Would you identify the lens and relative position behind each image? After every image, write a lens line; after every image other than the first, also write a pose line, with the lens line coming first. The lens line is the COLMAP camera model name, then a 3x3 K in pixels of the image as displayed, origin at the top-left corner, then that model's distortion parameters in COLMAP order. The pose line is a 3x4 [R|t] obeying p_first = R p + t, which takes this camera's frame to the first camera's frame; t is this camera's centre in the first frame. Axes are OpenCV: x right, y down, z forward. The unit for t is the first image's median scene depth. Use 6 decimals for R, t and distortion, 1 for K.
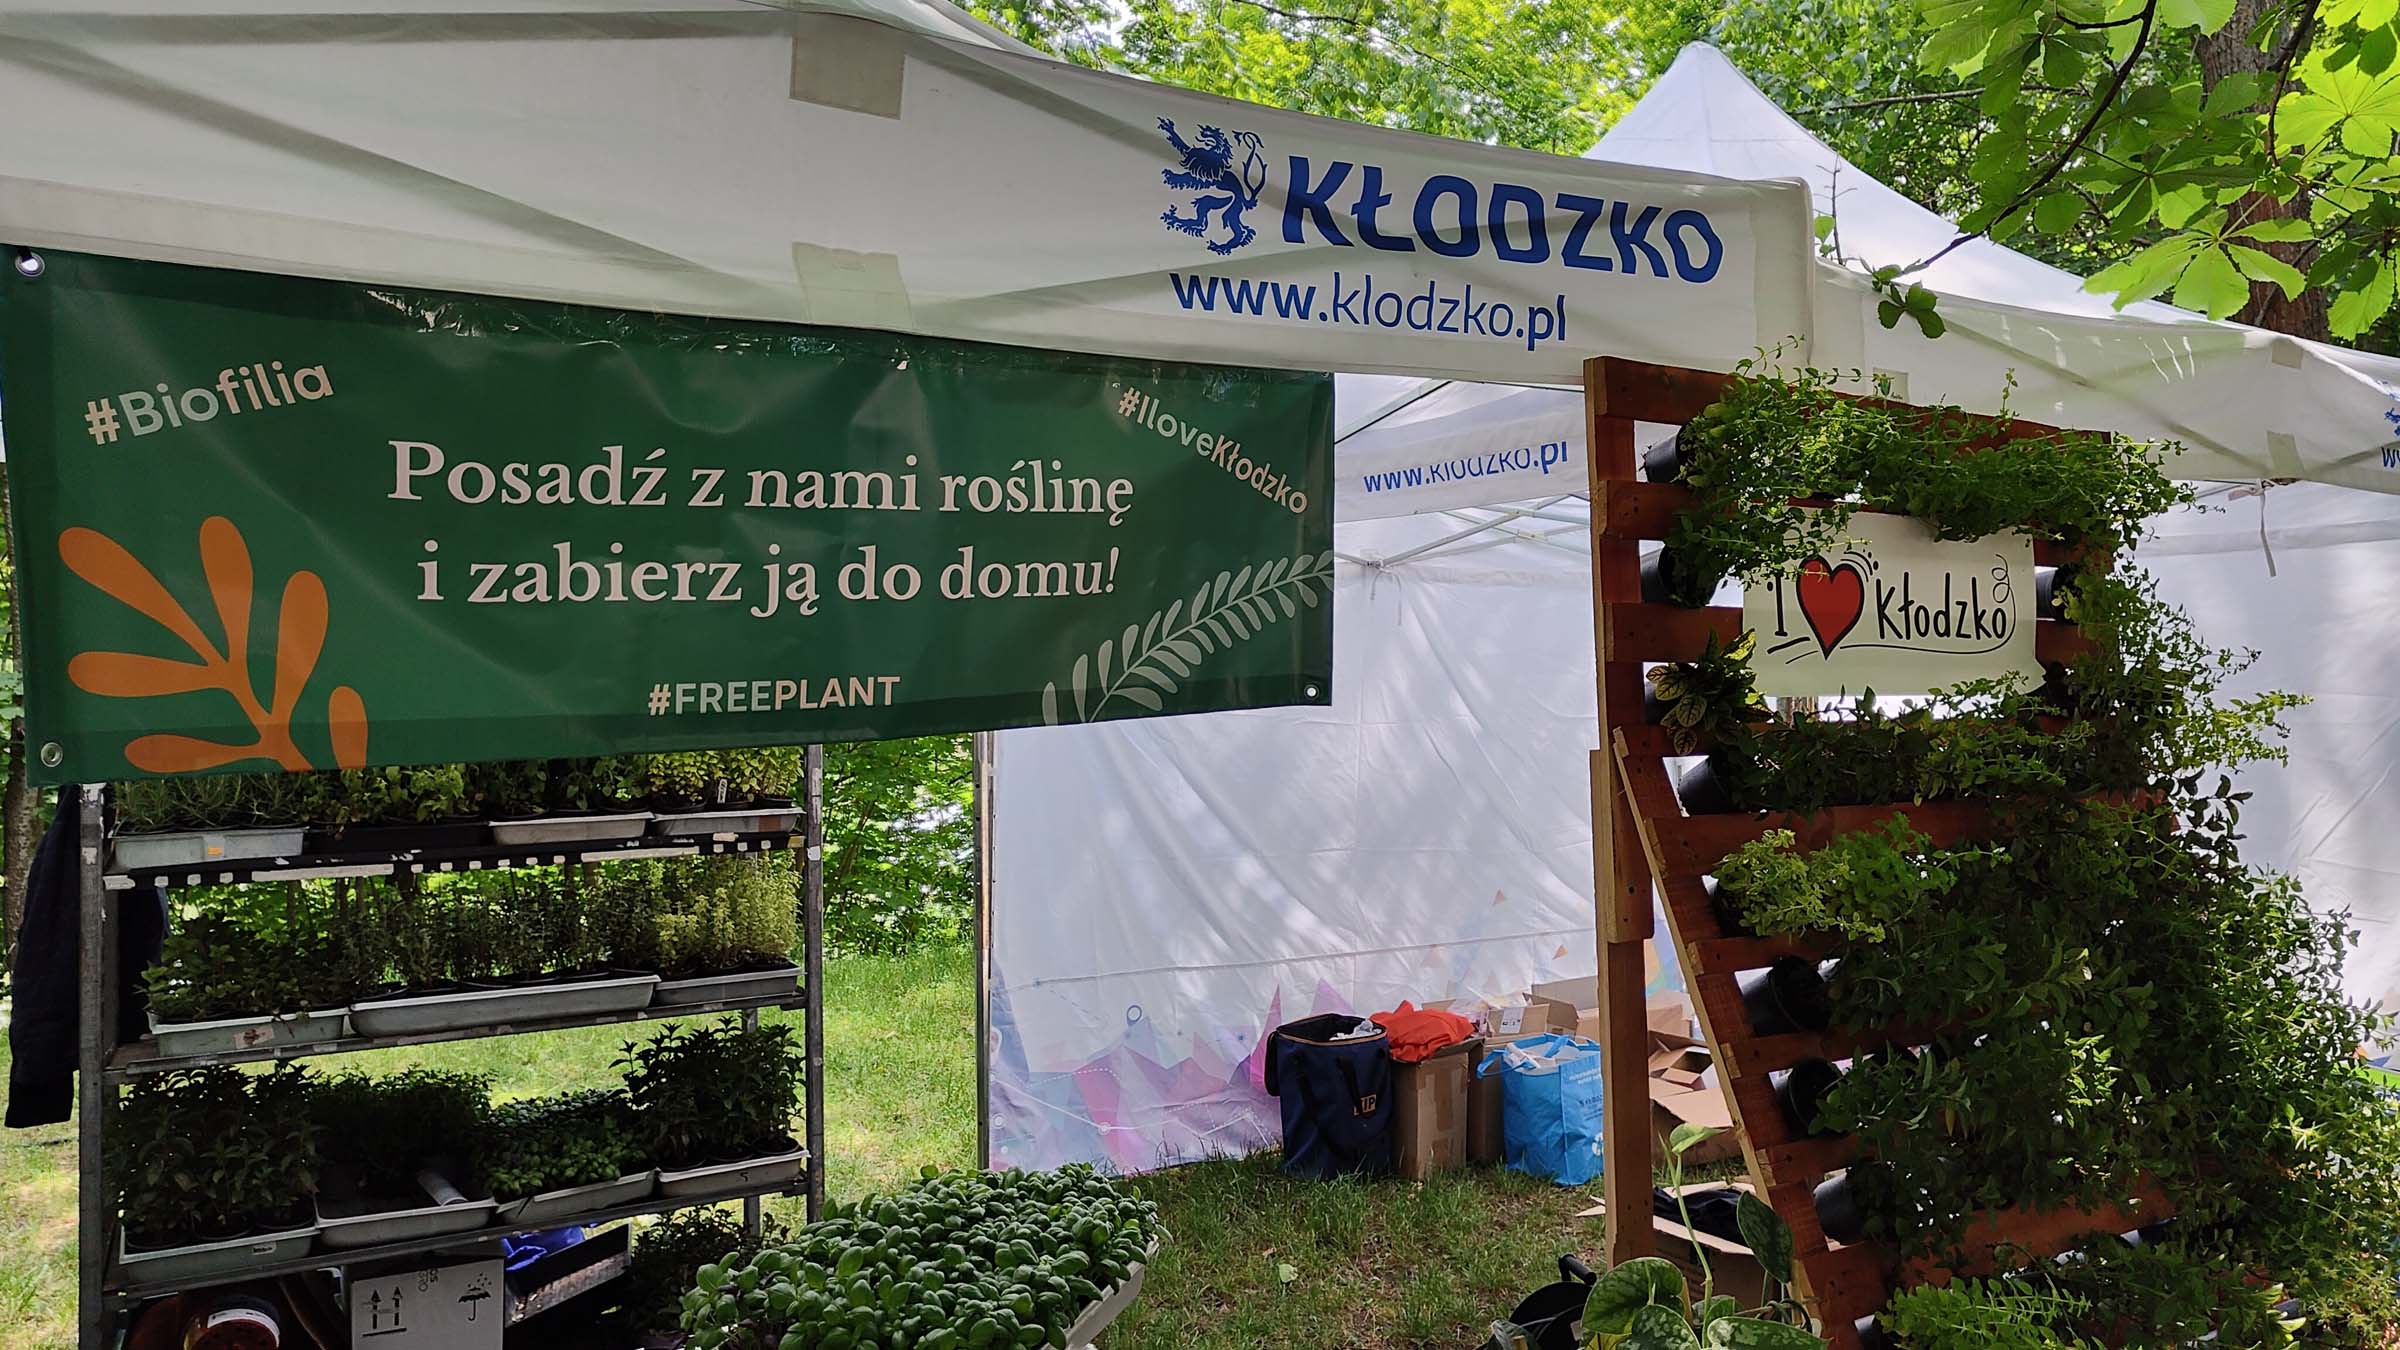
lens RADIAL K [[1700.7, 0, 1200.0], [0, 1700.7, 675.0], [0, 0, 1]] dist [0.012135, 0.006758]
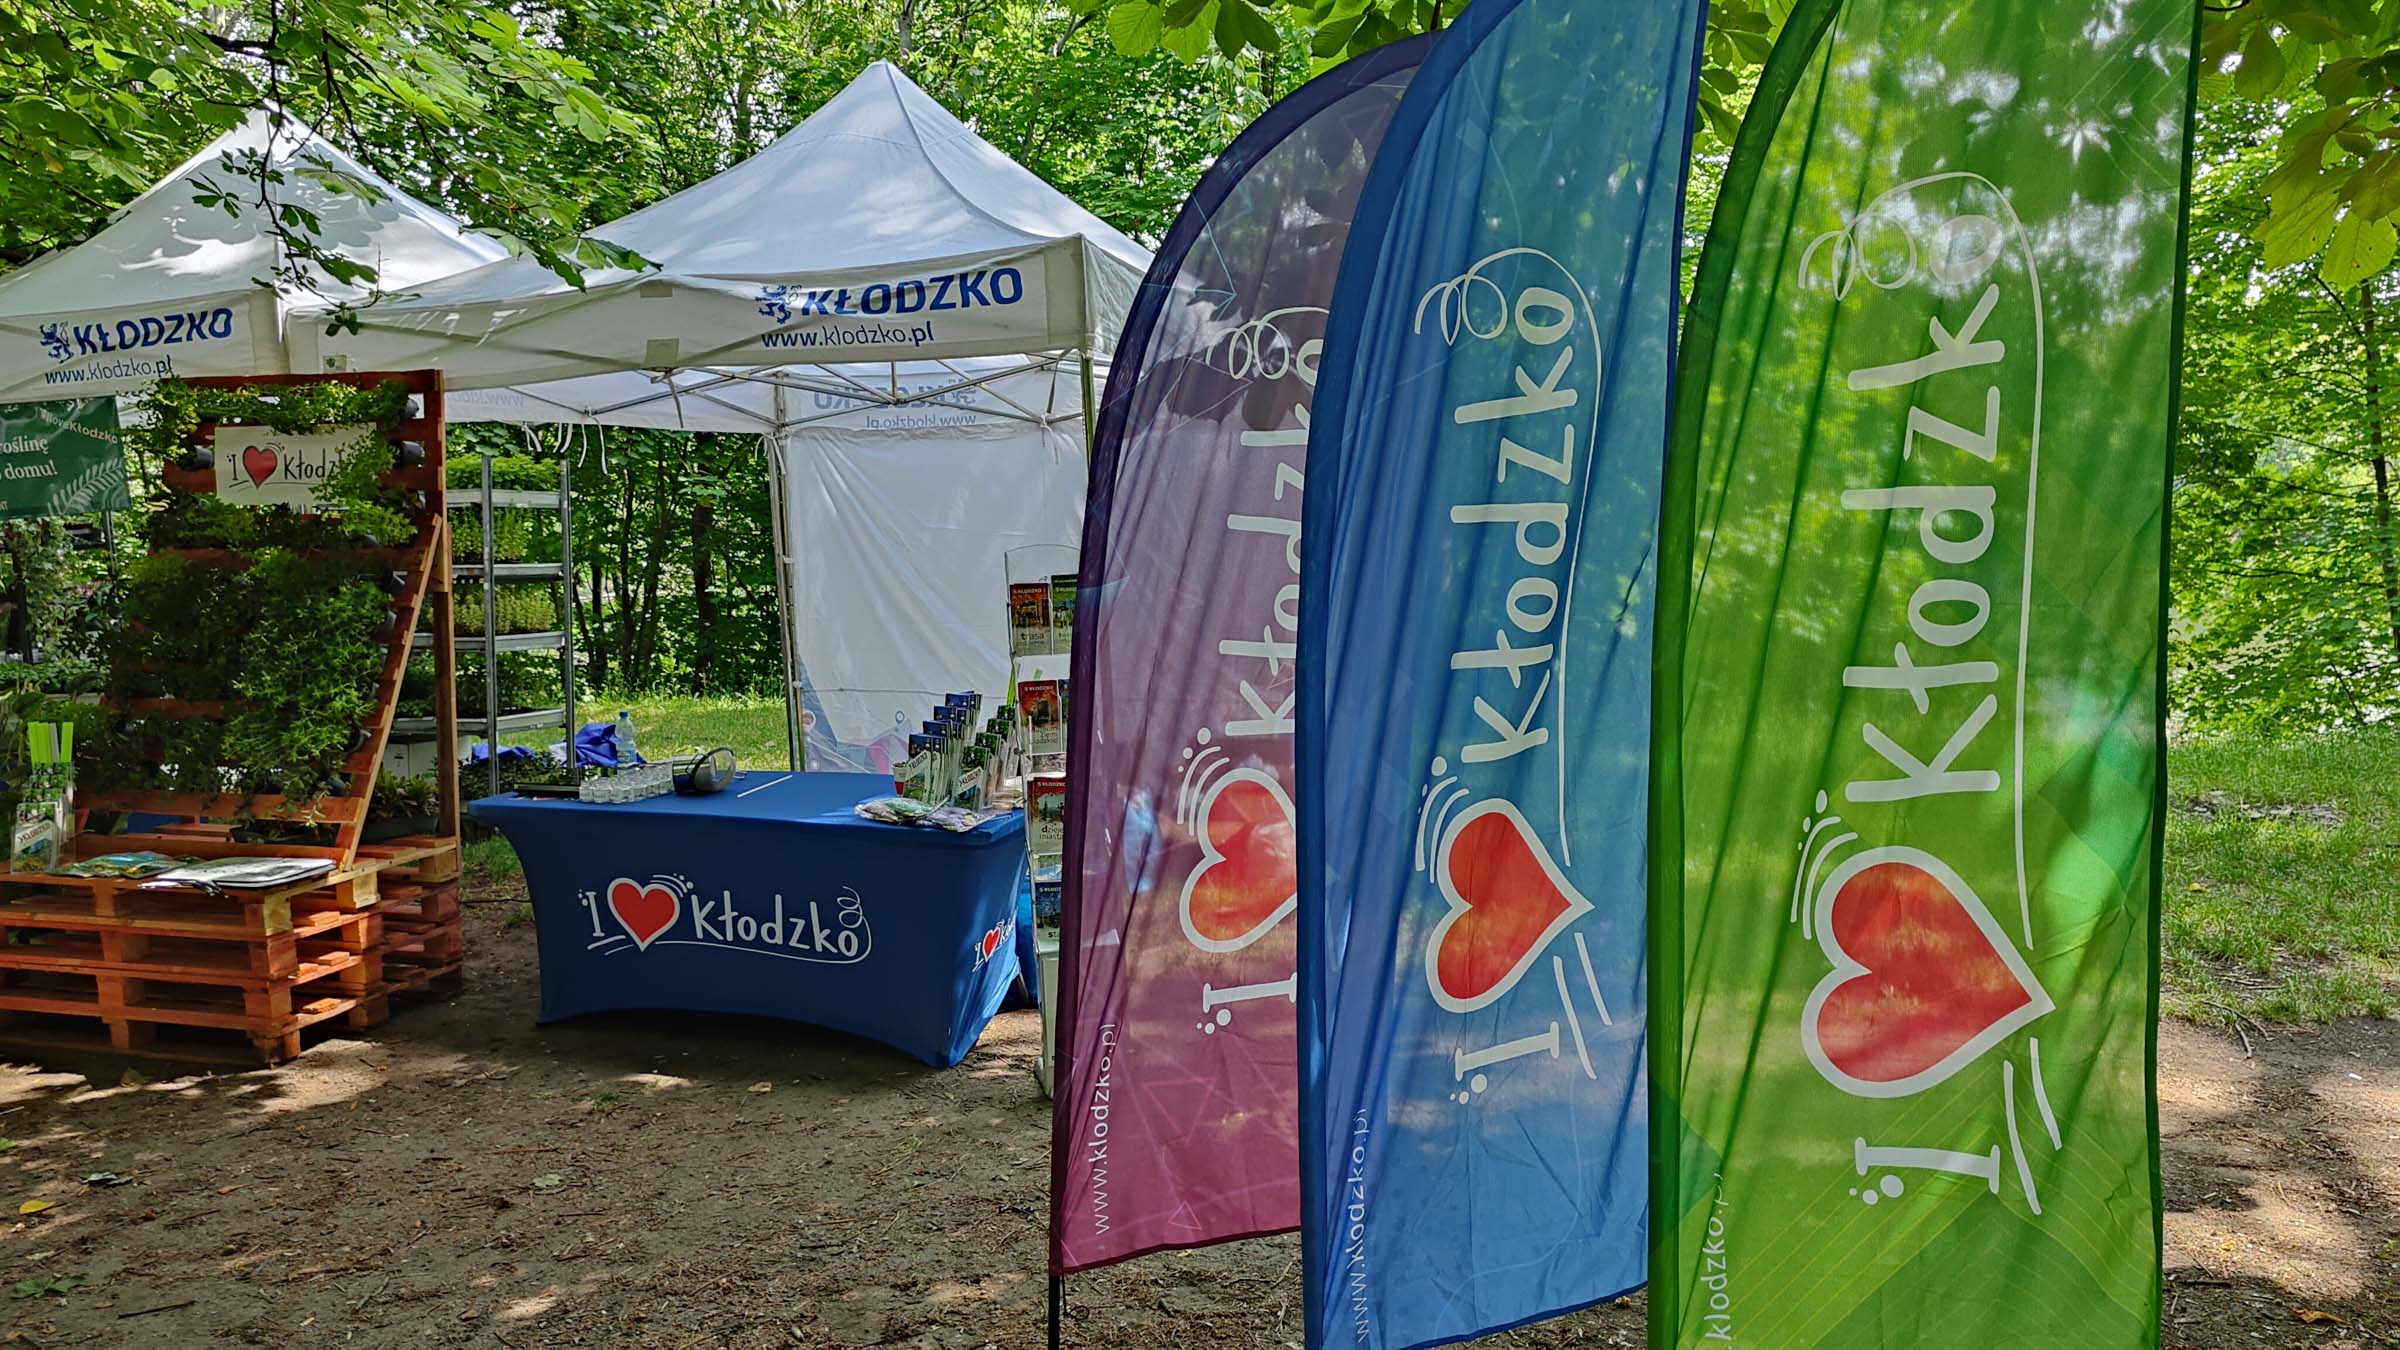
lens RADIAL K [[1700.7, 0, 1200.0], [0, 1700.7, 675.0], [0, 0, 1]] dist [0.012135, 0.006758]
pose [[0.625031, 0.063931, -0.777978, 3.215886], [0.008363, 0.996035, 0.088569, 0.052335], [0.780555, -0.061864, 0.622018, 0.537603]]
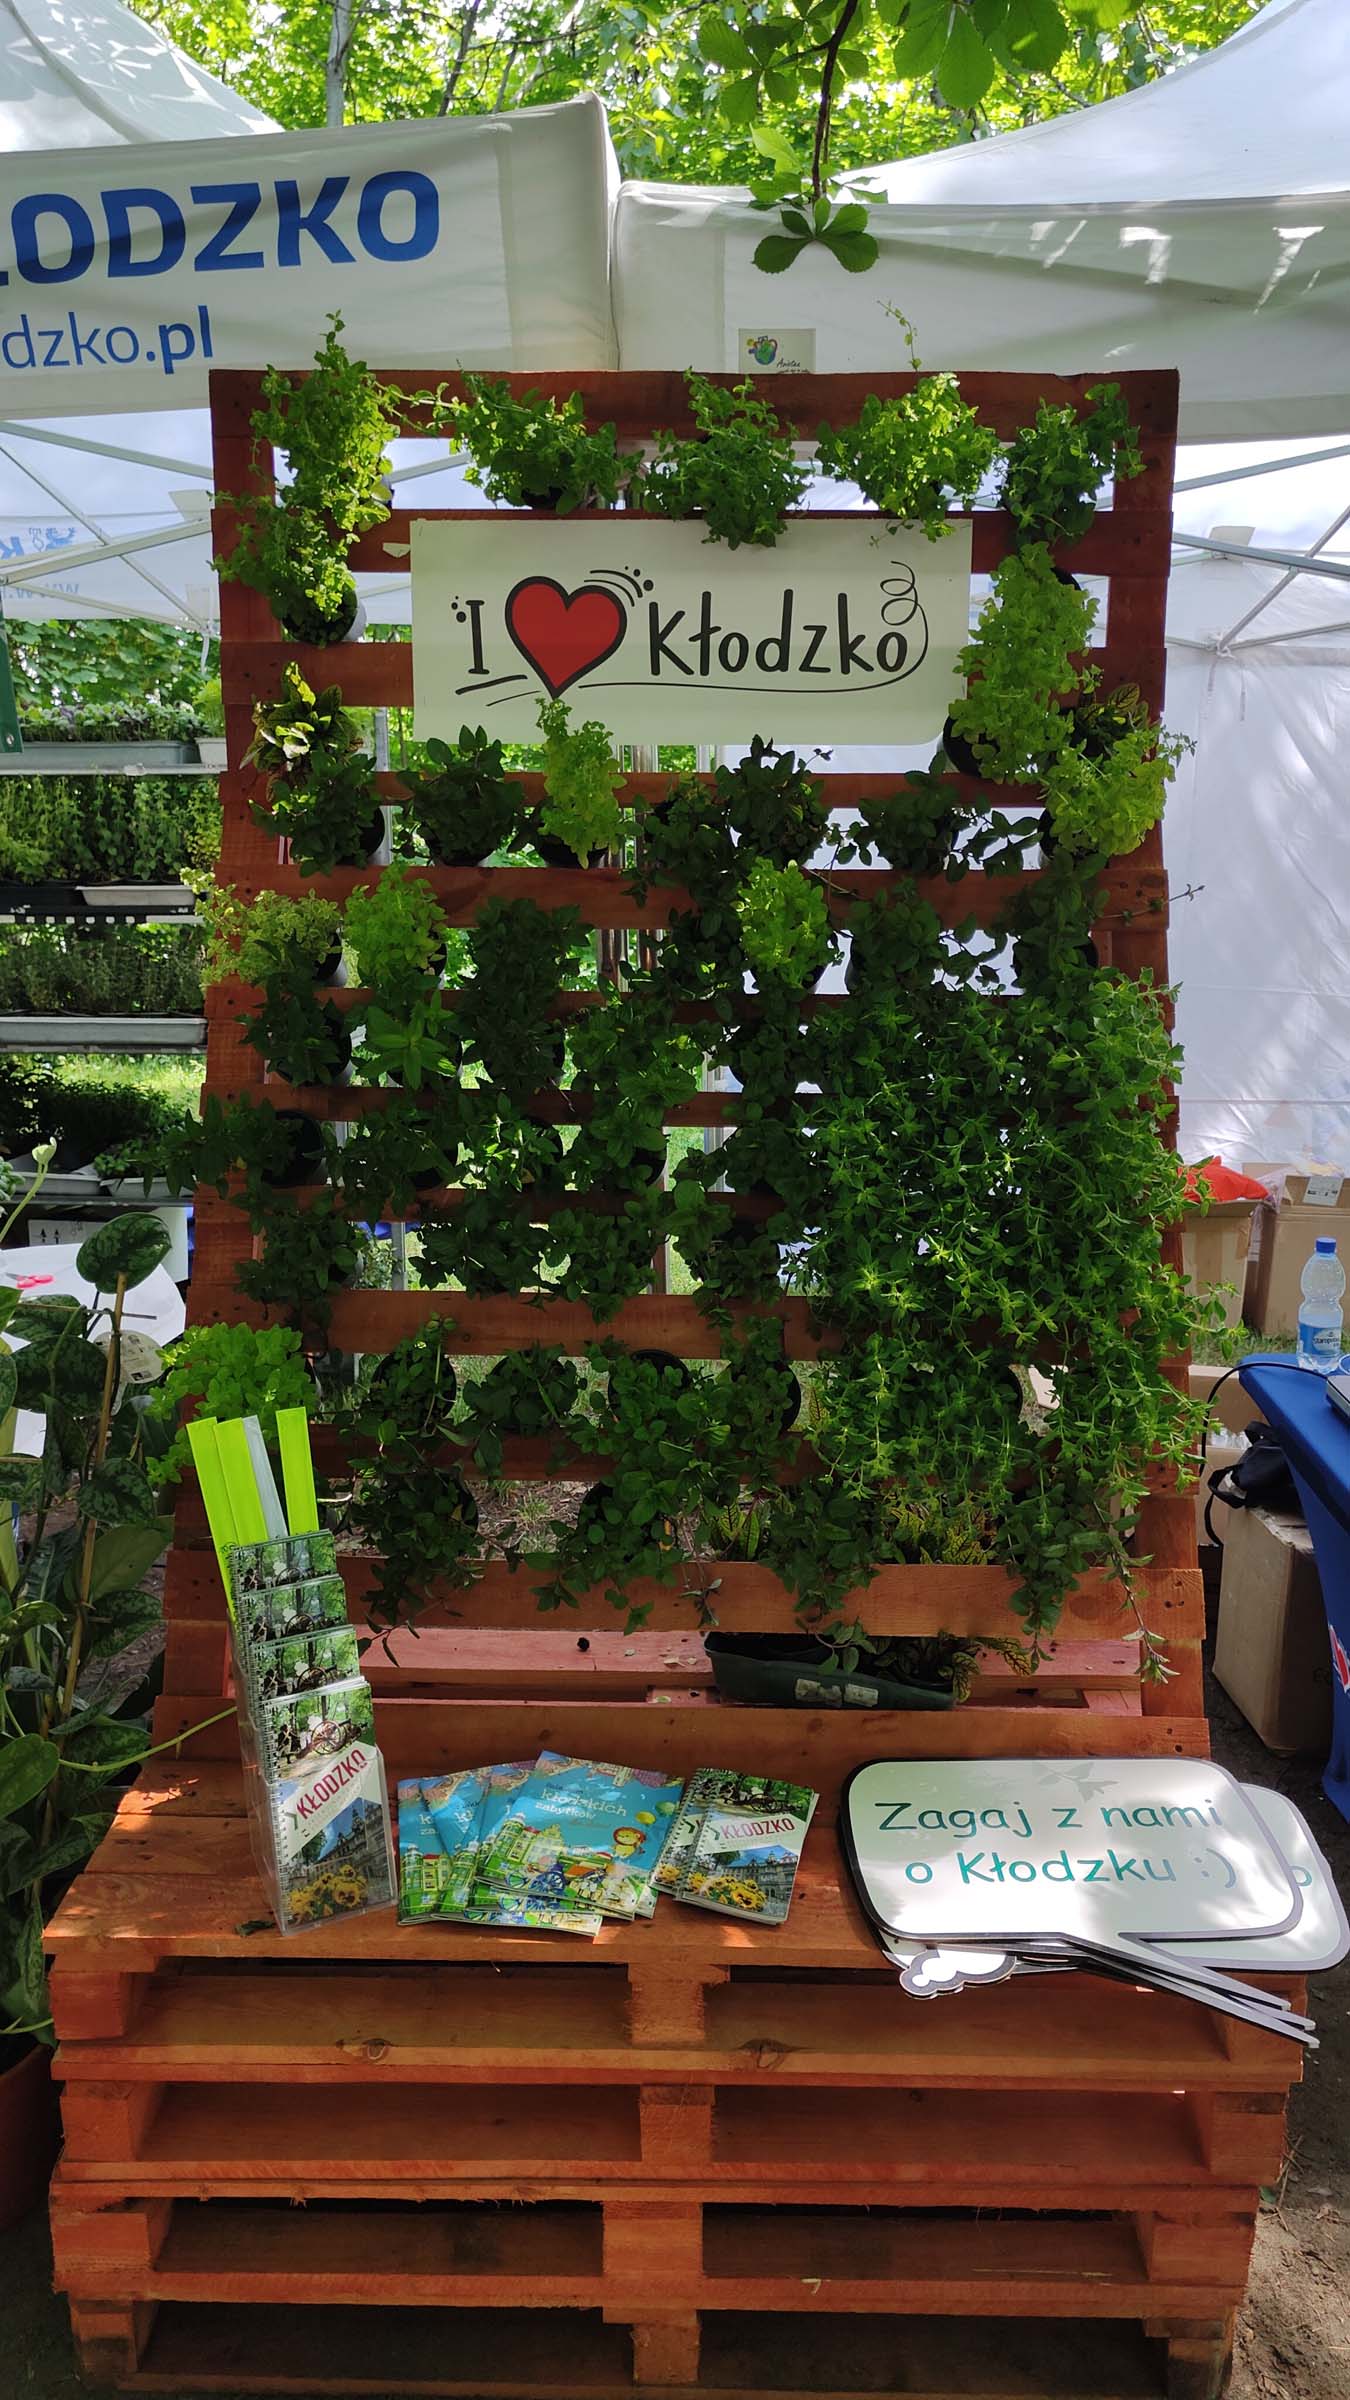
lens RADIAL K [[1700.7, 0, 692.6], [0, 1700.7, 1209.2], [0, 0, 1]] dist [0.012135, 0.006758]
pose [[0.812214, 0.130893, -0.568484, 1.000643], [-0.005063, 0.976047, 0.217501, 0.058507], [0.583337, -0.173780, 0.793422, 0.299707]]
